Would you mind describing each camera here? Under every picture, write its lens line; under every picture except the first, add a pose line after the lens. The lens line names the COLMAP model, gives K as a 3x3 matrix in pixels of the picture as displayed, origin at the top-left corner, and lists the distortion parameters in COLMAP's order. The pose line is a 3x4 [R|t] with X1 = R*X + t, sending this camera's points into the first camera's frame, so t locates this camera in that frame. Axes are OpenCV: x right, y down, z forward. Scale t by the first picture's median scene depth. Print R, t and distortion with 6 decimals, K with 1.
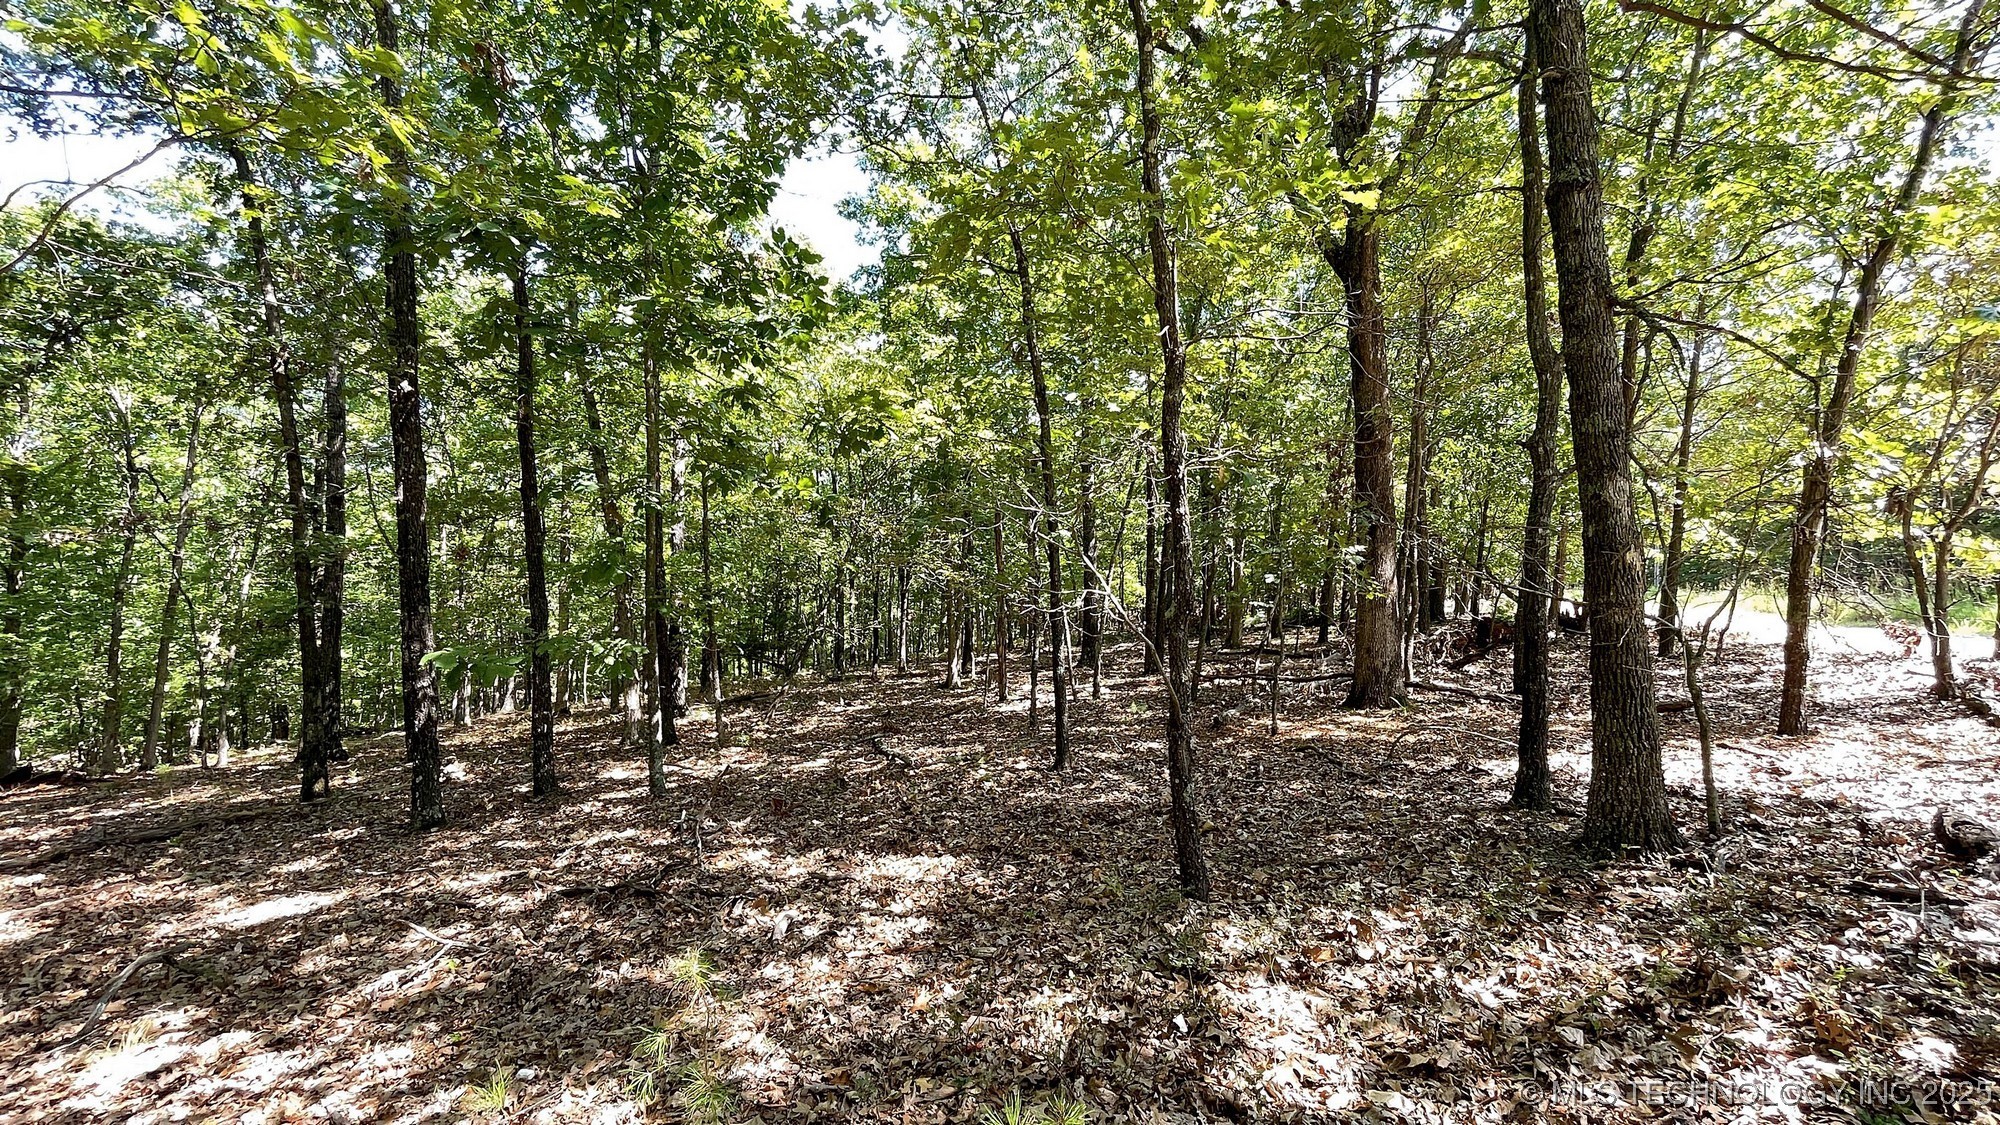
lens RADIAL K [[806.1, 0, 1005.4], [0, 806.1, 567.7], [0, 0, 1]] dist [-0.010521, 0.001802]
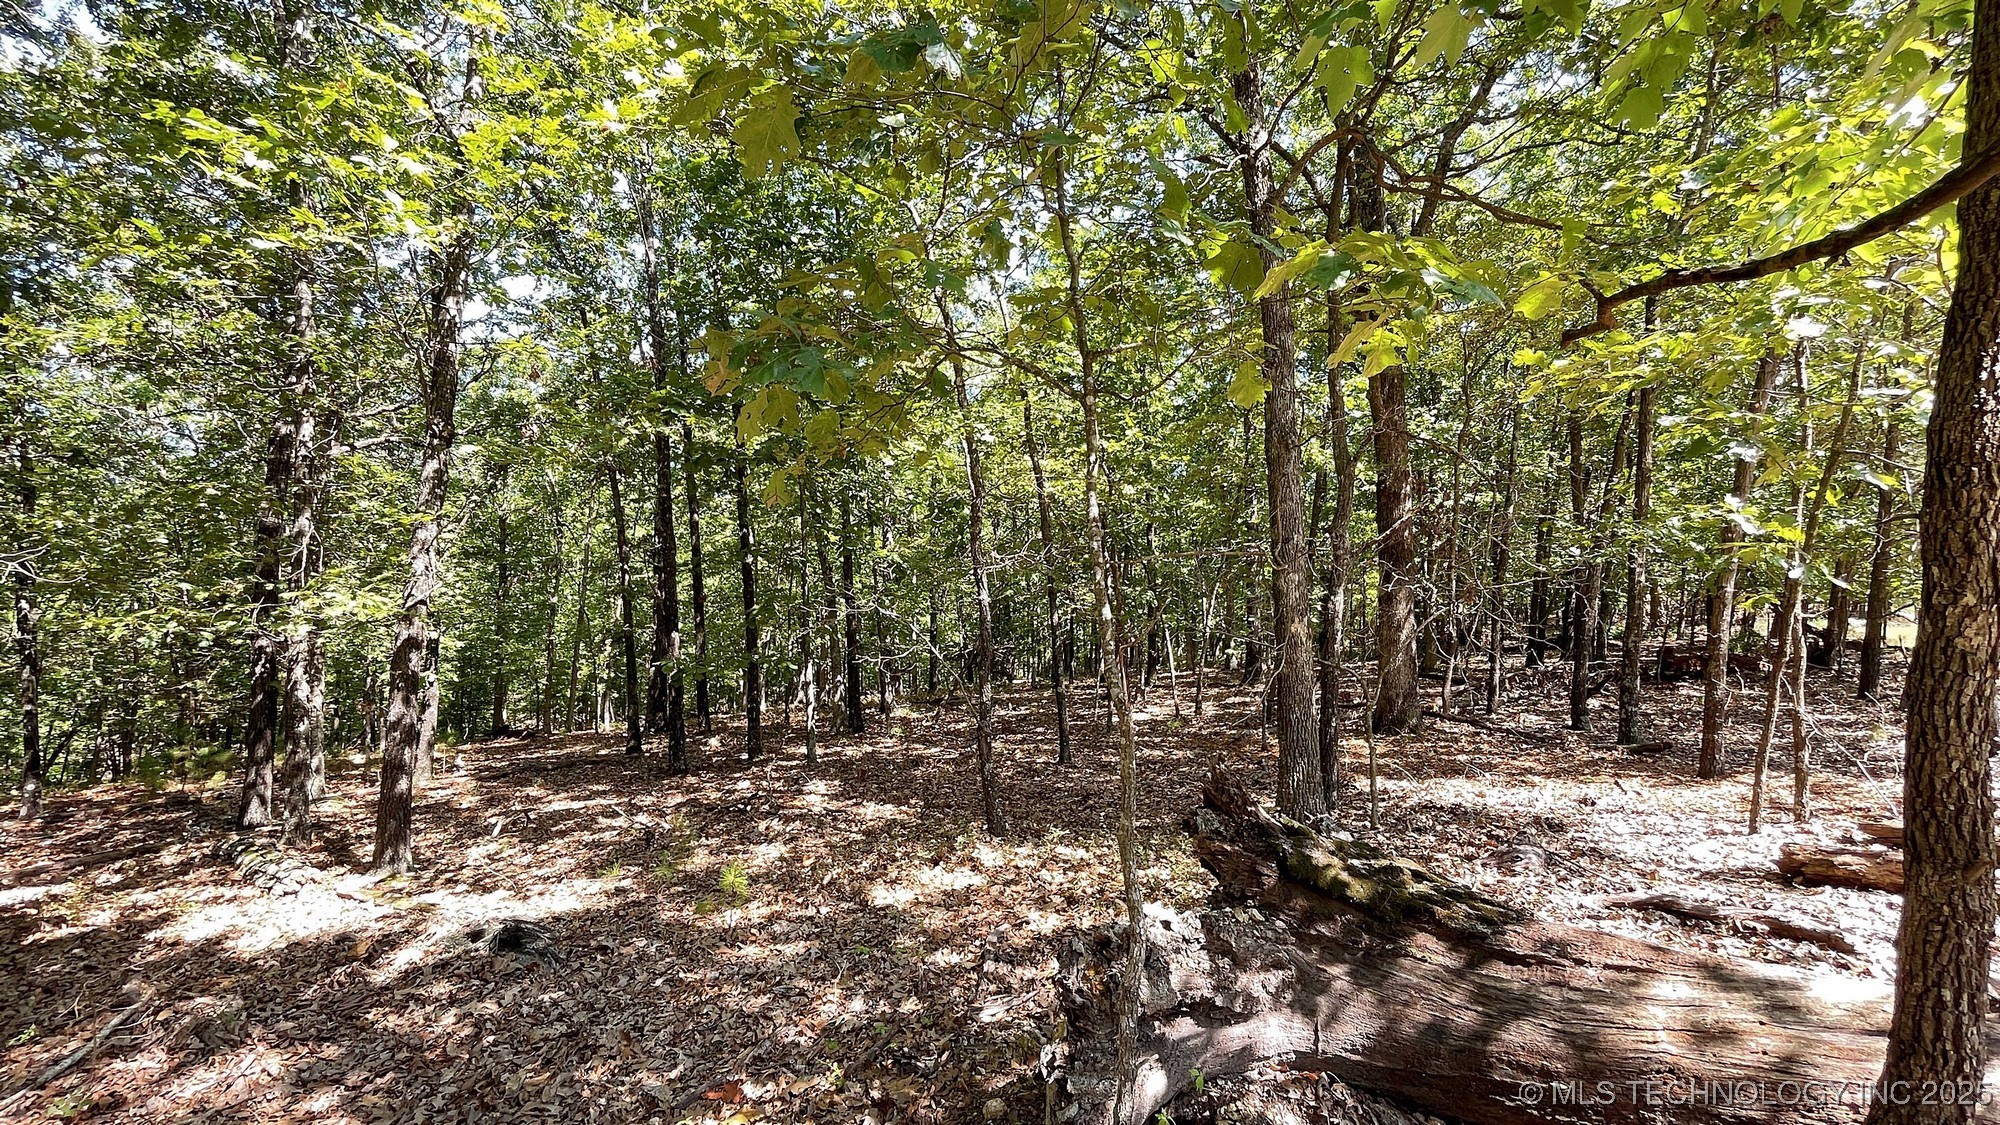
lens RADIAL K [[806.1, 0, 1003.4], [0, 806.1, 571.1], [0, 0, 1]] dist [-0.010521, 0.001802]
pose [[0.941953, -0.008745, -0.335632, 0.379851], [0.007279, 0.999958, -0.005626, -0.054418], [0.335667, 0.002856, 0.941976, -0.250387]]
